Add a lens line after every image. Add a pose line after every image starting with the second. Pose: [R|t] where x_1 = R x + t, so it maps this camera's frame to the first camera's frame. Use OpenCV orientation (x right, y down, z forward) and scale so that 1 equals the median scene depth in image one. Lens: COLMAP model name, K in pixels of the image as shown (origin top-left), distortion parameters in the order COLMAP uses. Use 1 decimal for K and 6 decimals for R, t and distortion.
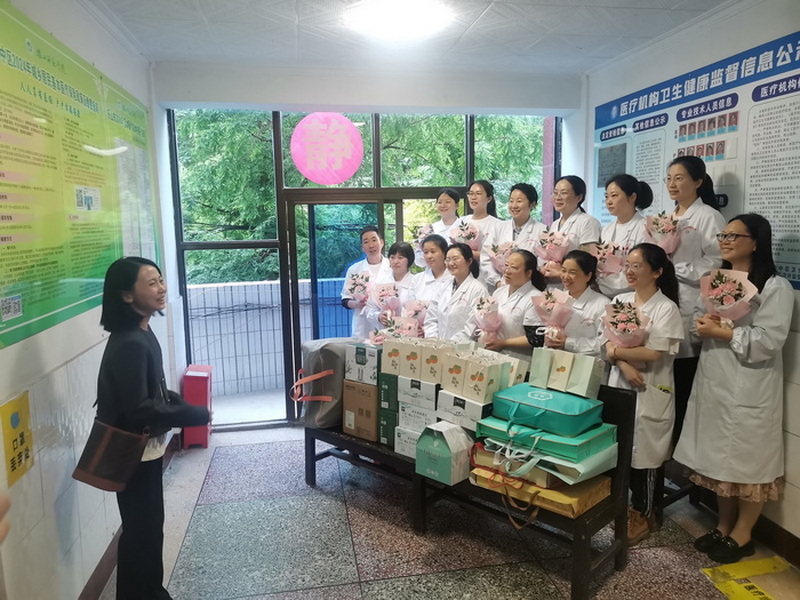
lens RADIAL K [[598.2, 0, 400.0], [0, 598.2, 300.0], [0, 0, 1]] dist [0.019493, -0.003773]
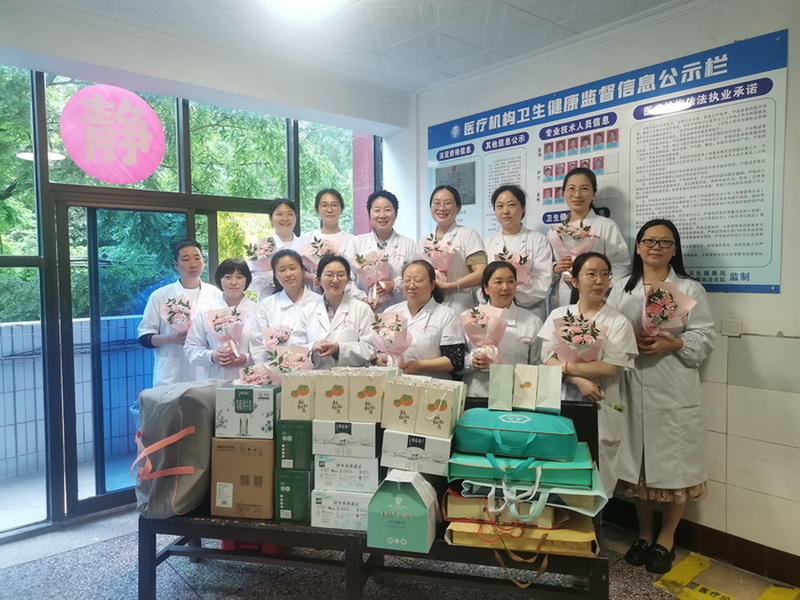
lens RADIAL K [[598.2, 0, 400.0], [0, 598.2, 300.0], [0, 0, 1]] dist [0.019493, -0.003773]
pose [[0.864346, -0.011494, 0.502766, -0.276031], [0.058342, 0.995280, -0.077547, 0.041312], [-0.499501, 0.096359, 0.860937, 0.285193]]
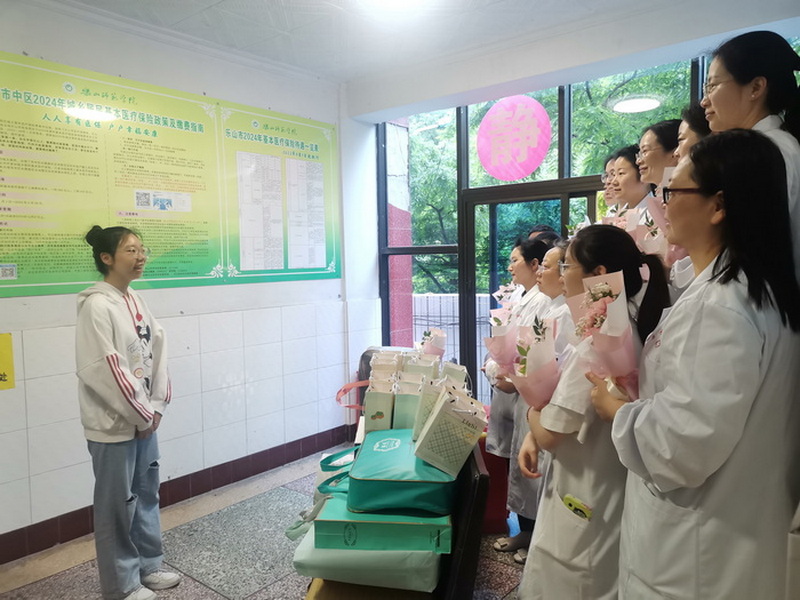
lens RADIAL K [[598.2, 0, 400.0], [0, 598.2, 300.0], [0, 0, 1]] dist [0.019493, -0.003773]
pose [[0.652601, 0.057259, -0.755535, 0.626907], [-0.094495, 0.995506, -0.006175, -0.000724], [0.751786, 0.075424, 0.655079, 0.467644]]
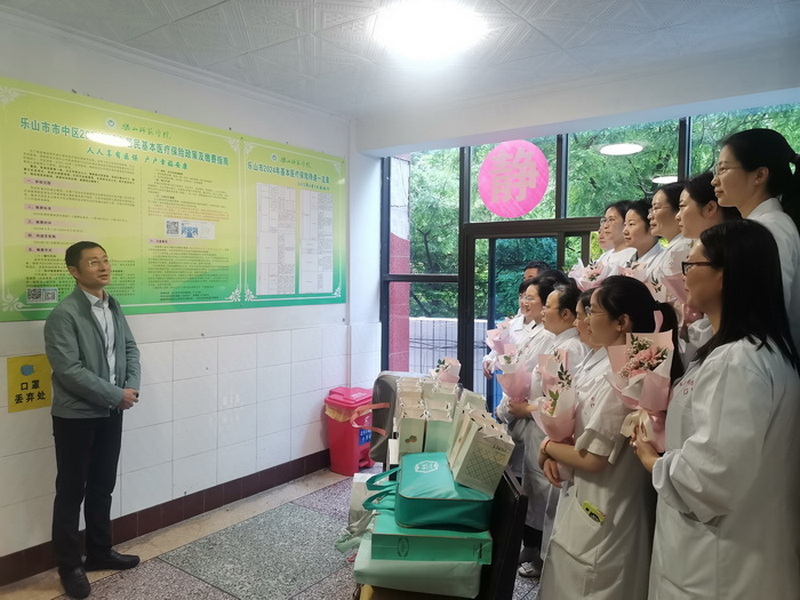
lens RADIAL K [[597.0, 0, 400.0], [0, 597.0, 300.0], [0, 0, 1]] dist [0.044880, -0.064586]
pose [[0.689544, 0.056678, -0.722023, 0.629450], [-0.119499, 0.992173, -0.036240, -0.016592], [0.714317, 0.111270, 0.690919, 0.358483]]
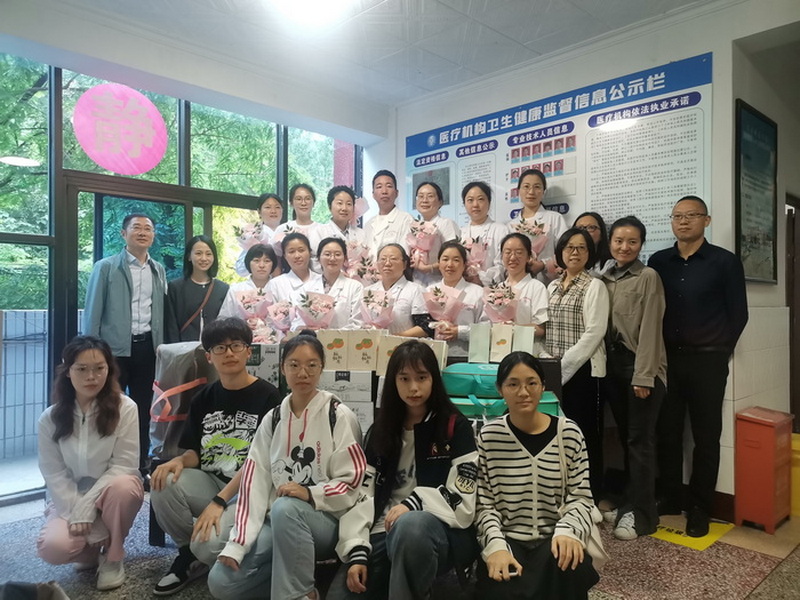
lens RADIAL K [[598.2, 0, 400.0], [0, 598.2, 300.0], [0, 0, 1]] dist [0.019493, -0.003773]
pose [[0.827094, 0.027770, 0.561376, -0.371732], [0.055439, 0.989878, -0.130647, 0.143149], [-0.559322, 0.139179, 0.817183, 0.228256]]
